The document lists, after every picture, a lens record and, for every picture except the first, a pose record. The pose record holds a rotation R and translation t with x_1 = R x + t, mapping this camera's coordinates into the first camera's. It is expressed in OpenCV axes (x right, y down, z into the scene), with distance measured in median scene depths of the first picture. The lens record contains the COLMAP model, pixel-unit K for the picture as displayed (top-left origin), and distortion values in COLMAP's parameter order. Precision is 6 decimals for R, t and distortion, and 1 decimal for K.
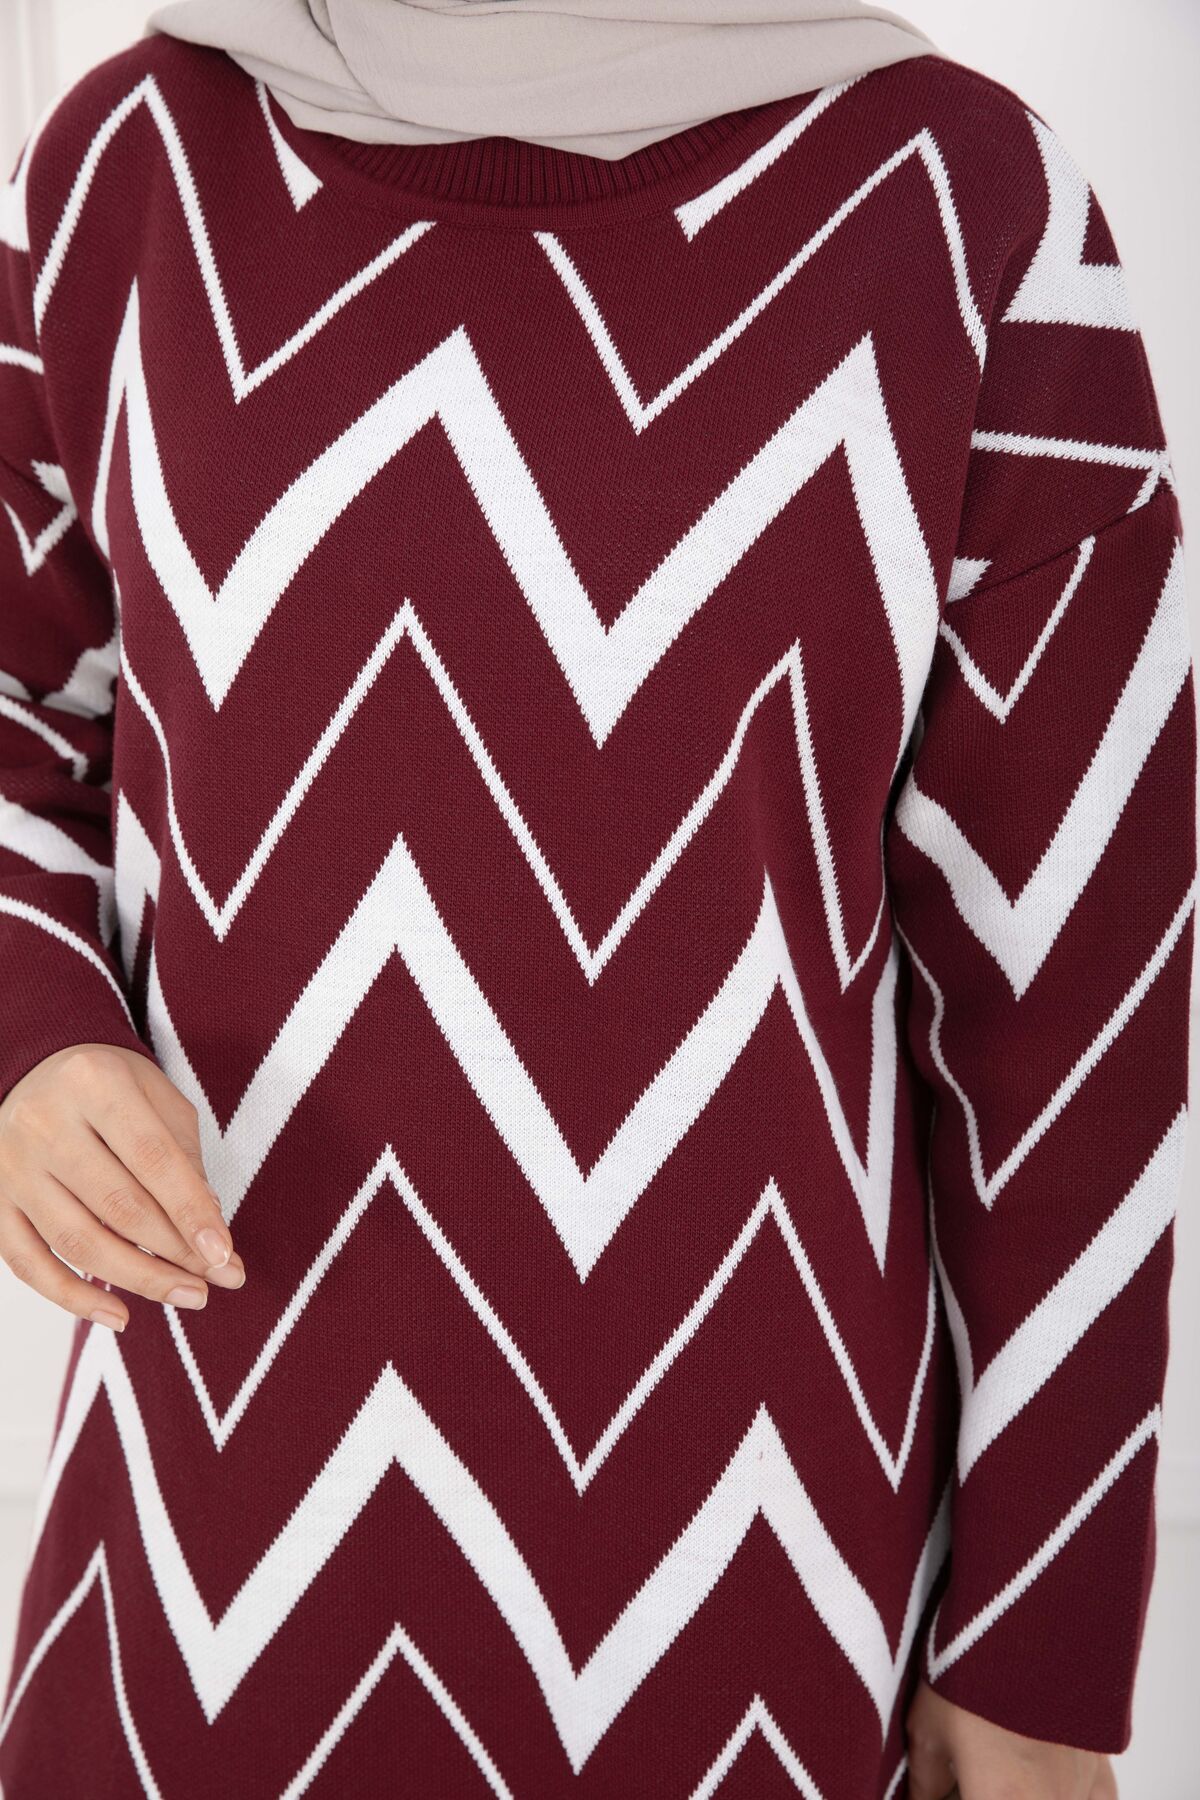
lens RADIAL K [[3508.1, 0, 600.0], [0, 3508.1, 900.0], [0, 0, 1]] dist [-0.036994, -0.160515]
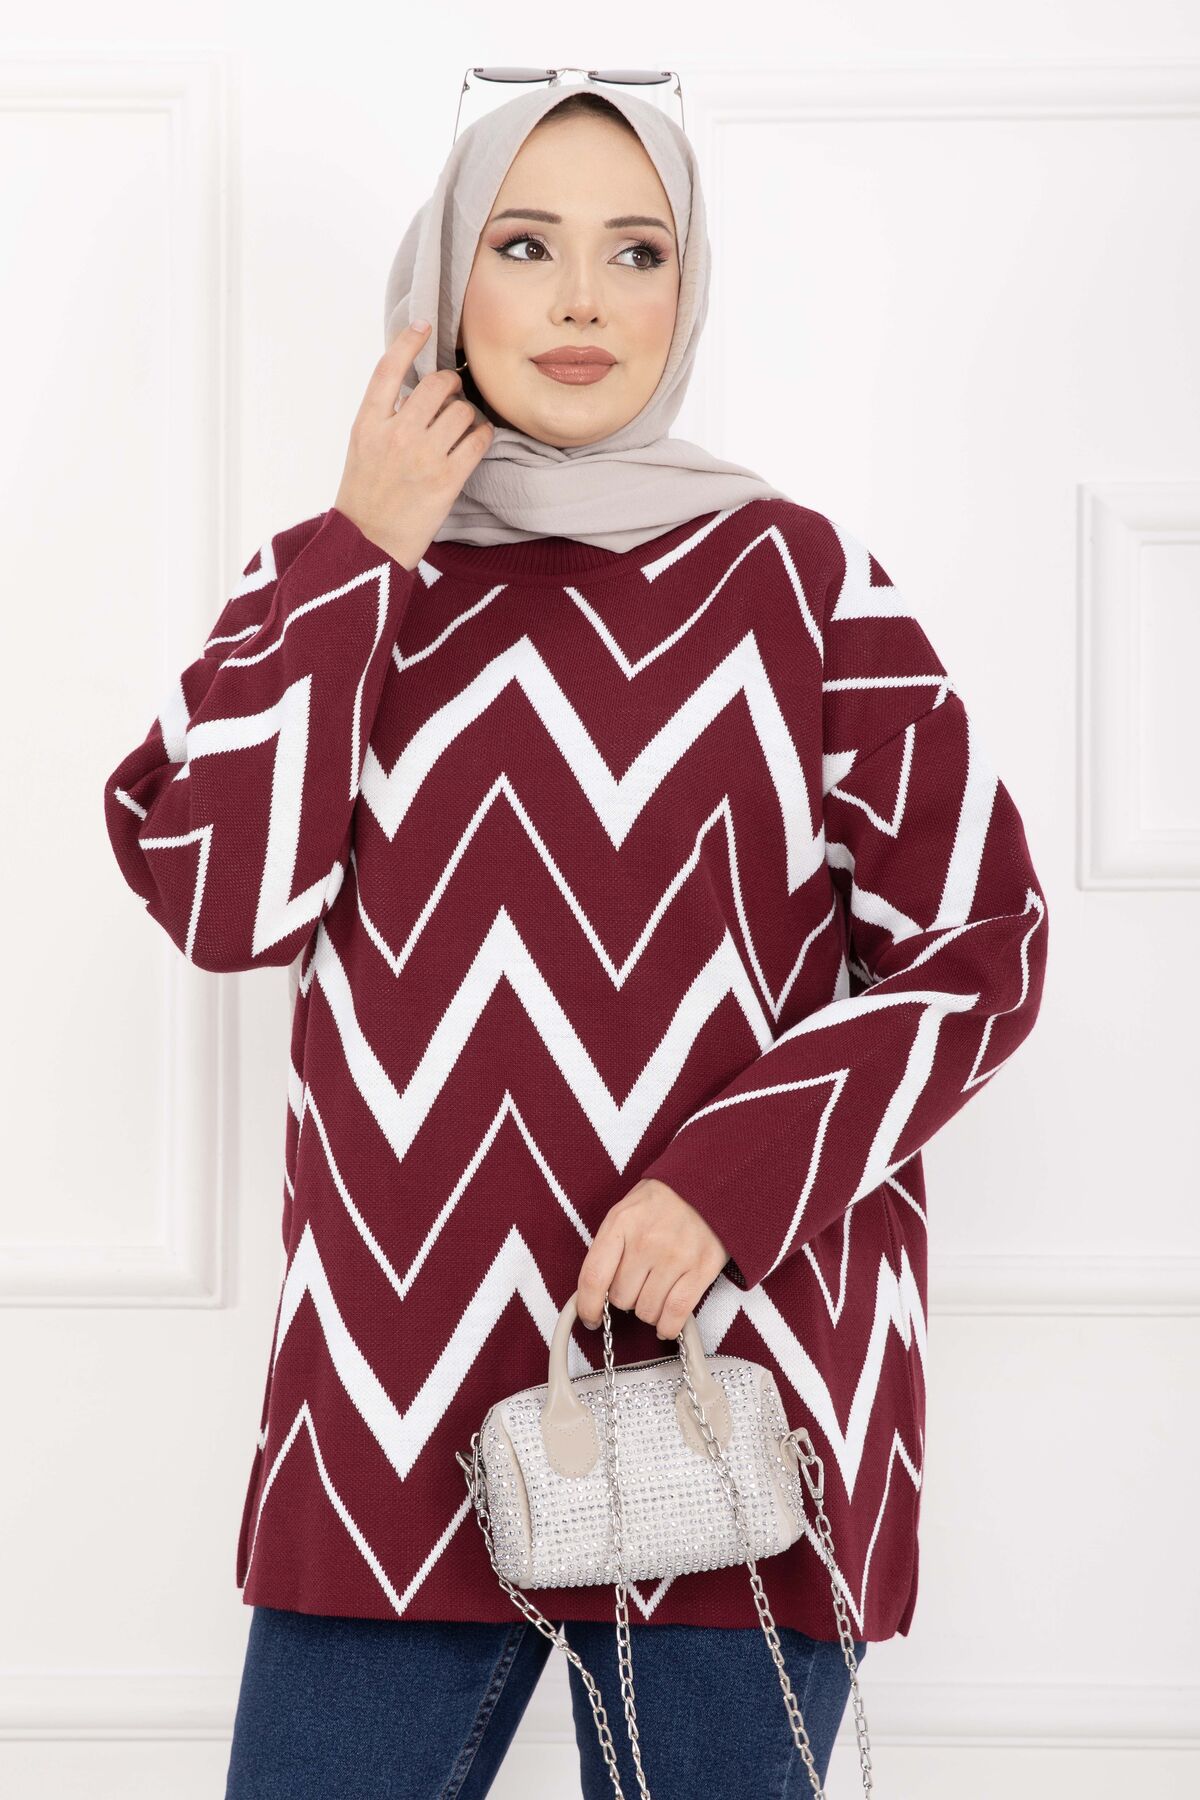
lens RADIAL K [[3508.1, 0, 600.0], [0, 3508.1, 900.0], [0, 0, 1]] dist [-0.036994, -0.160515]
pose [[0.998922, -0.004317, -0.046215, 0.077868], [0.003991, 0.999967, -0.007143, -0.008266], [0.046245, 0.006951, 0.998906, -0.786251]]
